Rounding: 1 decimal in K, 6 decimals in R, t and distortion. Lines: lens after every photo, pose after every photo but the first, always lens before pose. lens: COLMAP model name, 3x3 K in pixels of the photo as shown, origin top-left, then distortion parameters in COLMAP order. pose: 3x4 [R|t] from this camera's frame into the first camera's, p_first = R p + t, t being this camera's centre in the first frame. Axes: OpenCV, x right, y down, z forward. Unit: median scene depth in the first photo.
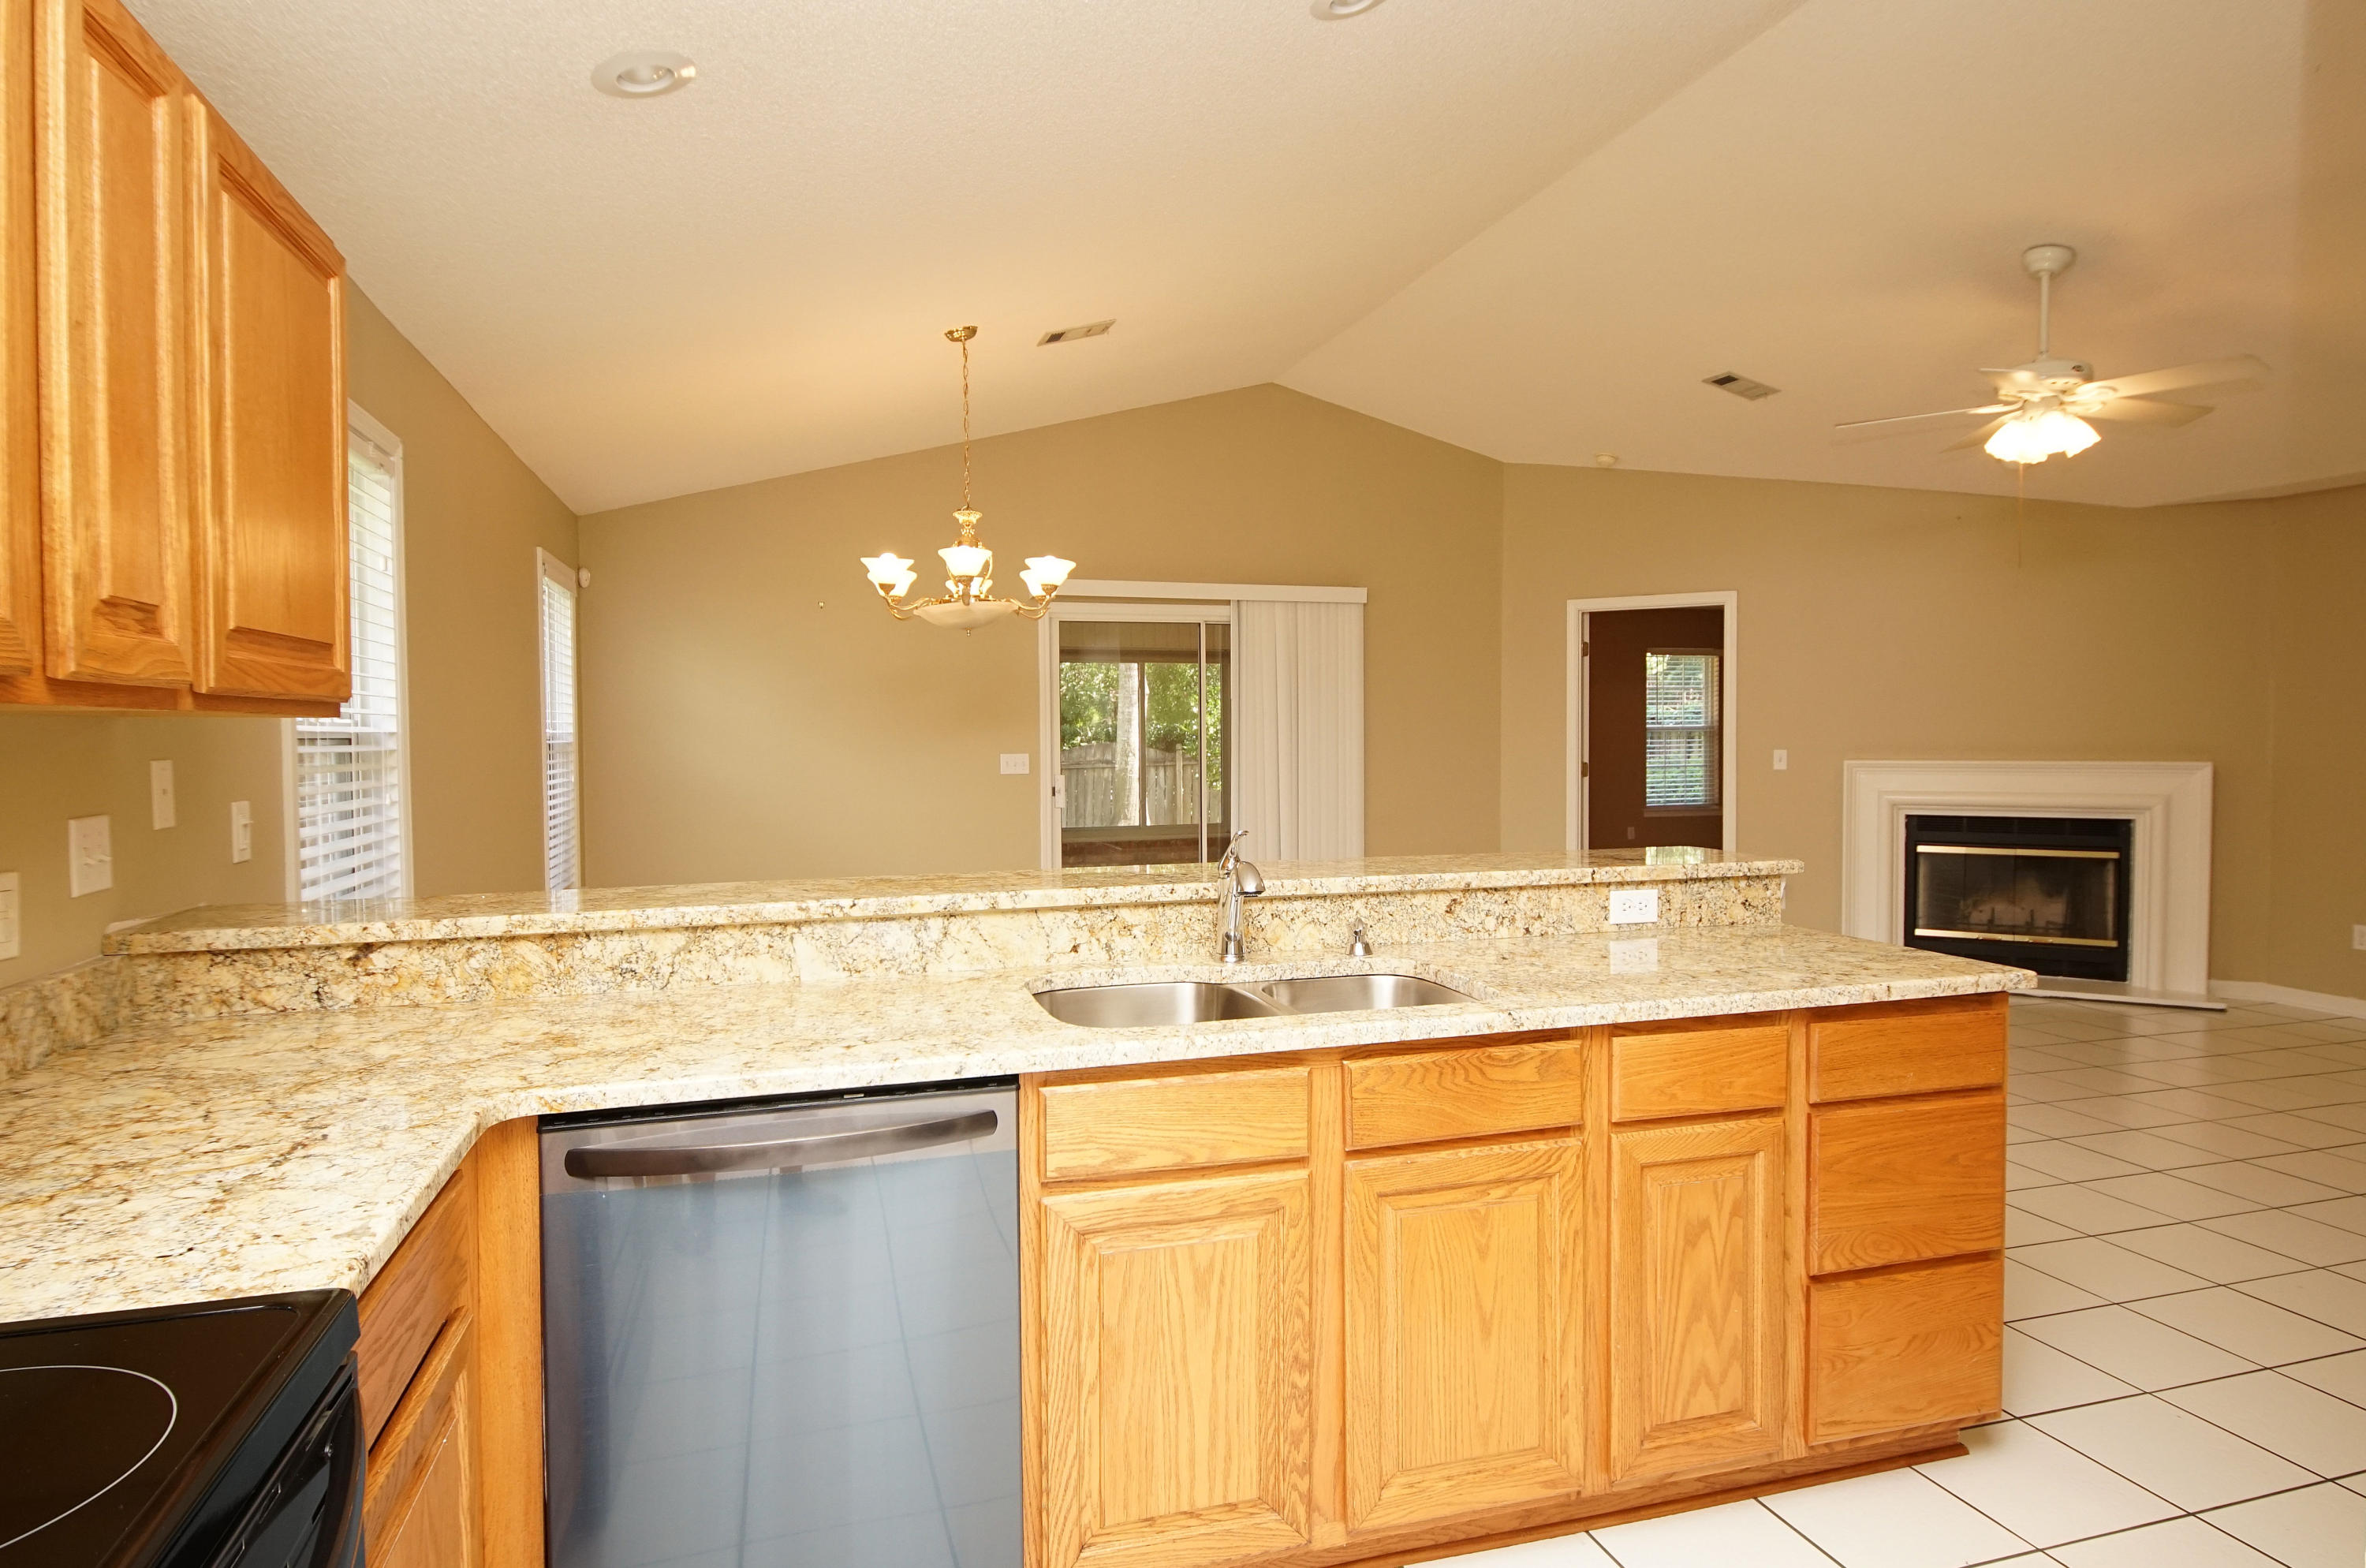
lens RADIAL K [[1313.5, 0, 1164.2], [0, 1313.5, 777.1], [0, 0, 1]] dist [0.045925, -0.040867]
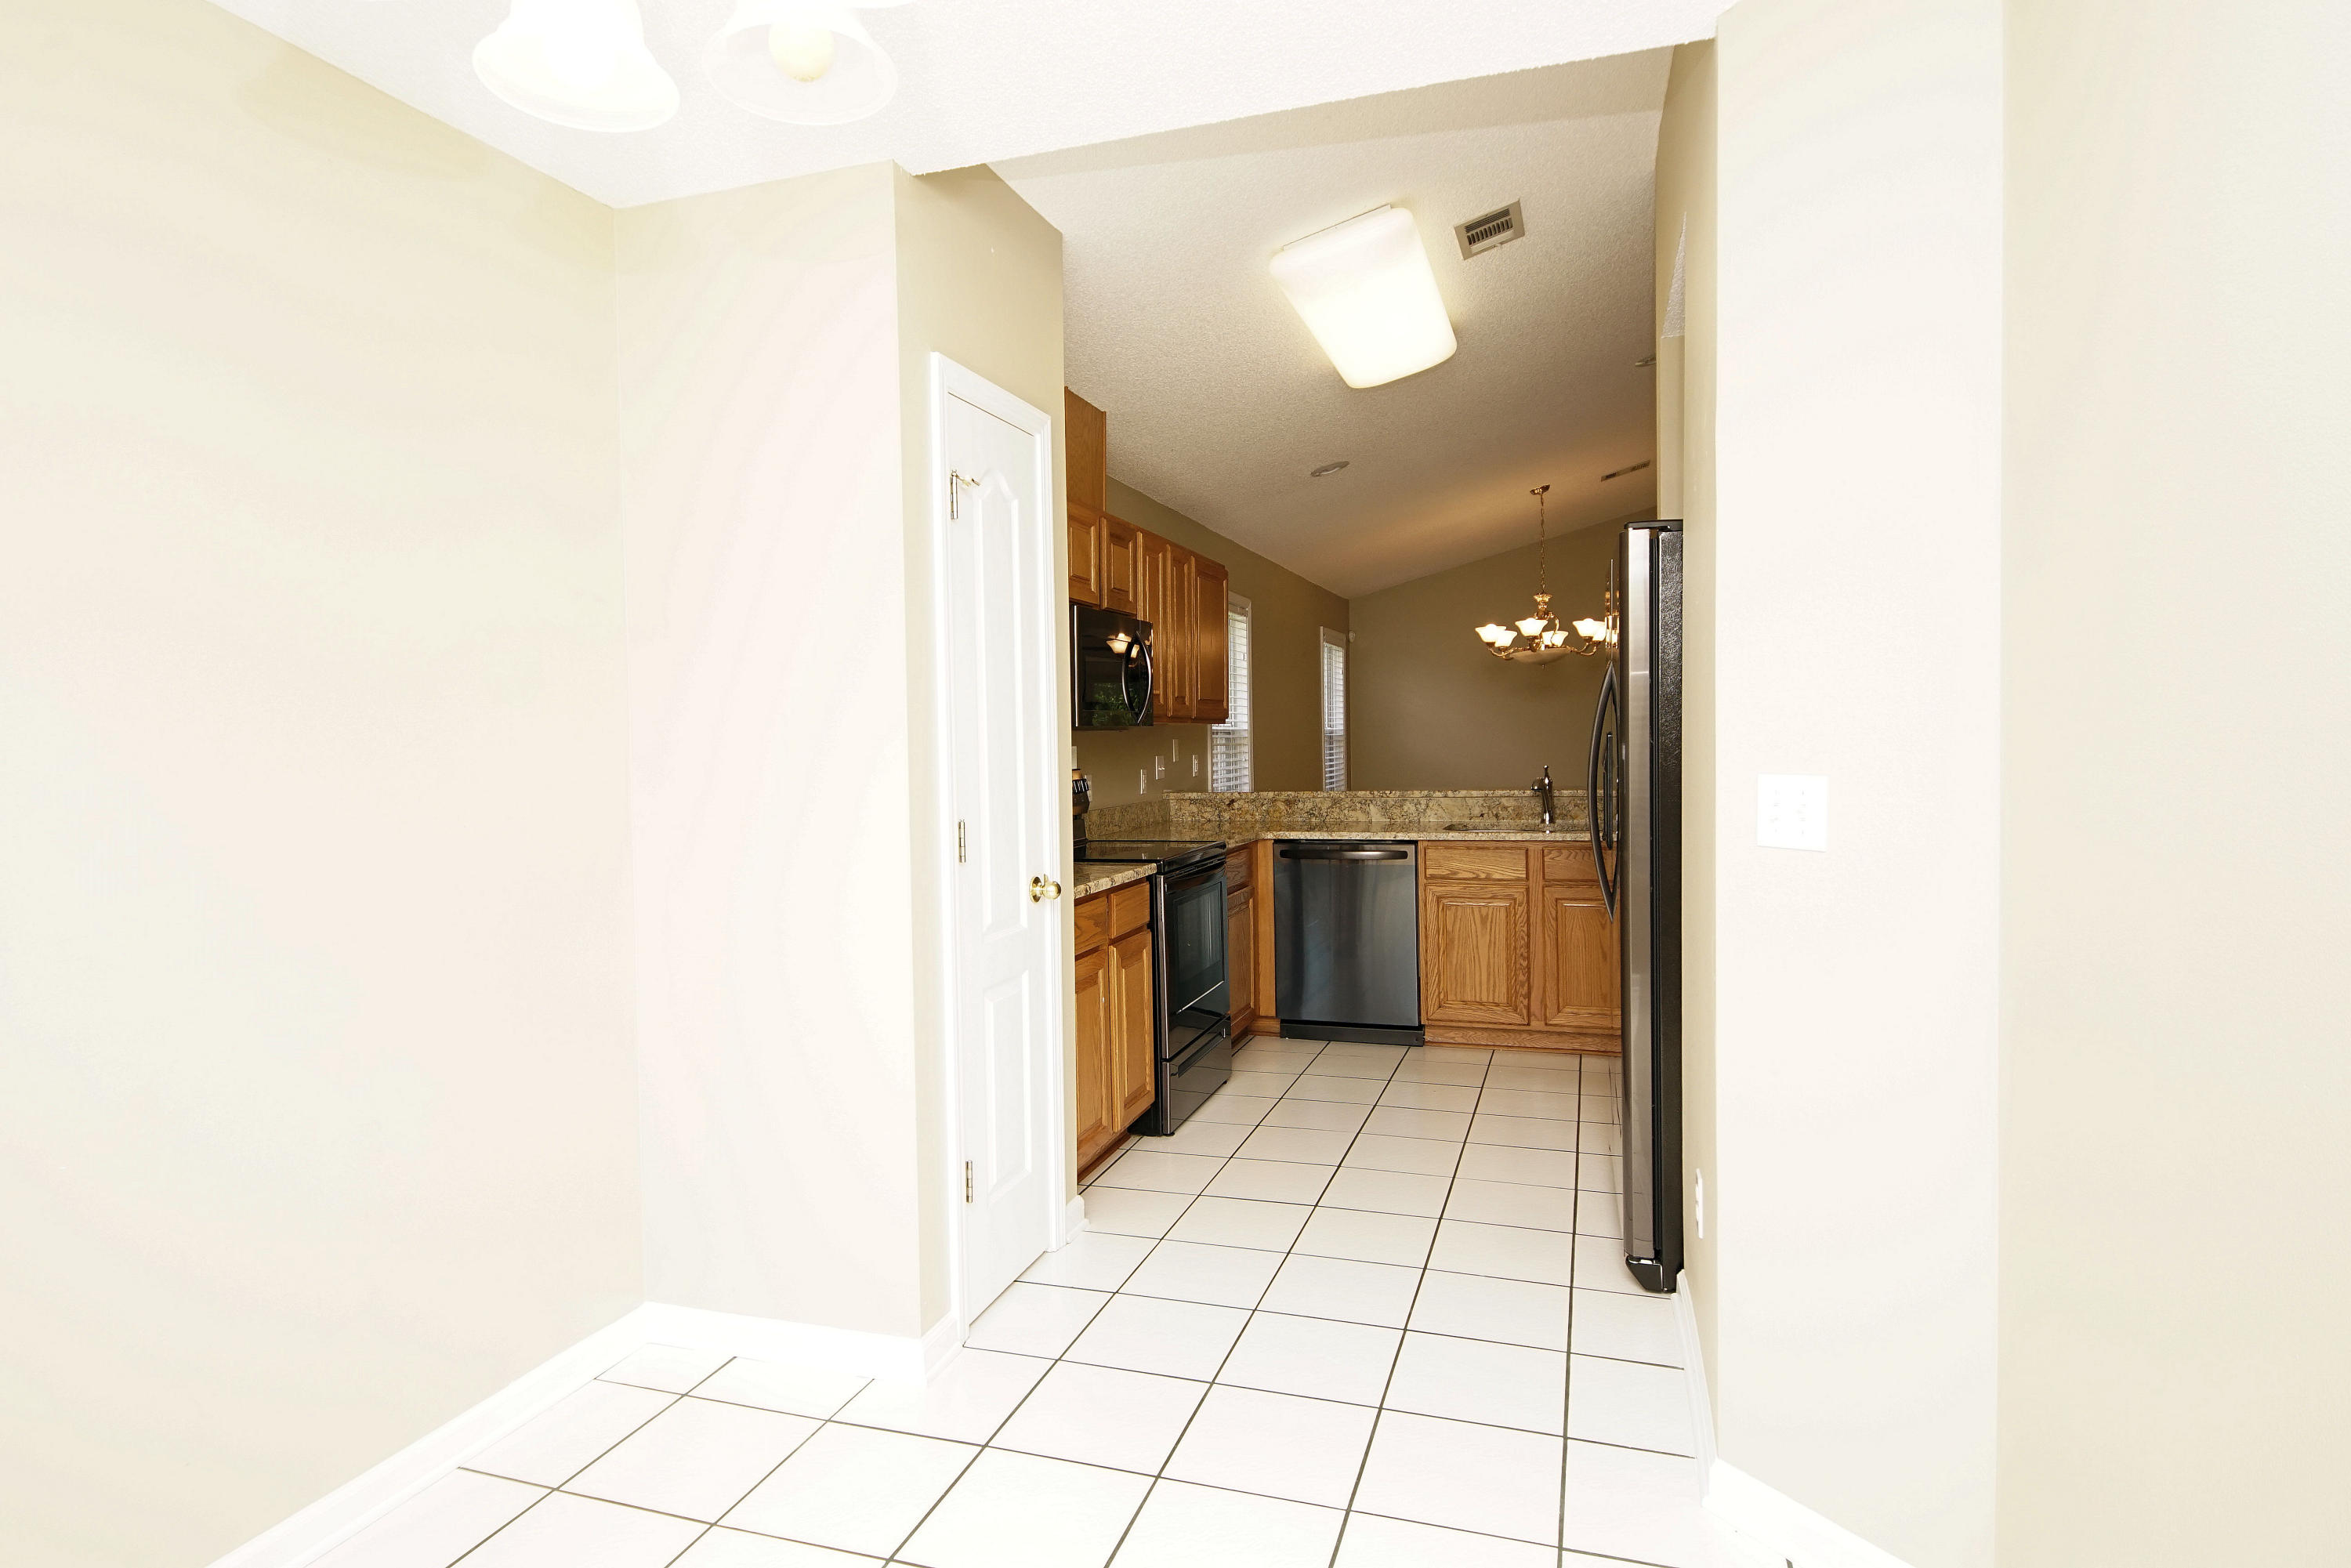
lens RADIAL K [[1280.7, 0, 1155.7], [0, 1280.7, 770.3], [0, 0, 1]] dist [0.015833, -0.001295]
pose [[0.818565, 0.006681, -0.574376, 0.926676], [-0.008351, 0.999965, -0.000271, 0.063381], [0.574354, 0.005018, 0.818592, -1.480560]]
